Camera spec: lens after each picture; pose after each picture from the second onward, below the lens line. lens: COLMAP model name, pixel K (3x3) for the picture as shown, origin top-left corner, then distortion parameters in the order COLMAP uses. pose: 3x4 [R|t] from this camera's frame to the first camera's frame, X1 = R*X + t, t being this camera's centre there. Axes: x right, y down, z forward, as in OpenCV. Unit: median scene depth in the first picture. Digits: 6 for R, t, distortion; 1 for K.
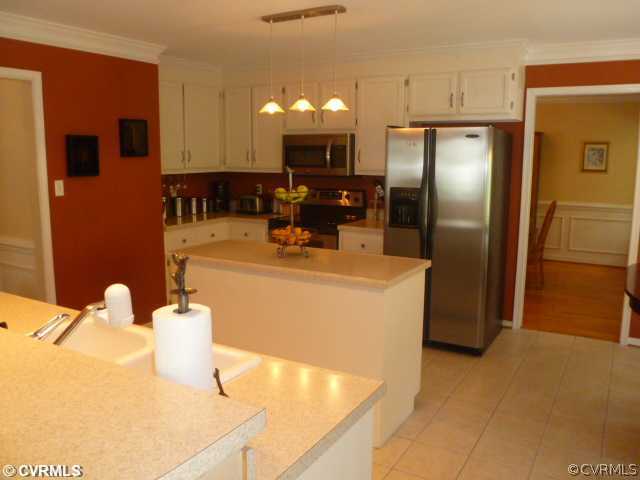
lens RADIAL K [[538.4, 0, 320.0], [0, 538.4, 240.0], [0, 0, 1]] dist [-0.005568, -0.098005]
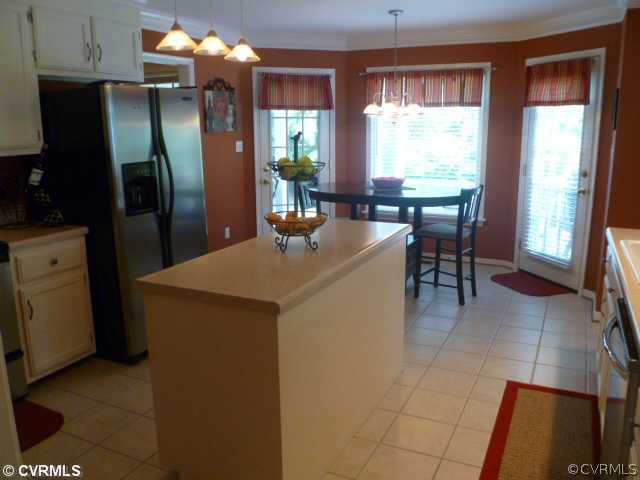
lens RADIAL K [[538.4, 0, 320.0], [0, 538.4, 240.0], [0, 0, 1]] dist [-0.005568, -0.098005]
pose [[-0.085592, -0.211993, 0.973516, -0.638057], [0.158104, 0.961831, 0.223349, -0.120637], [-0.983706, 0.173034, -0.048808, 0.790251]]
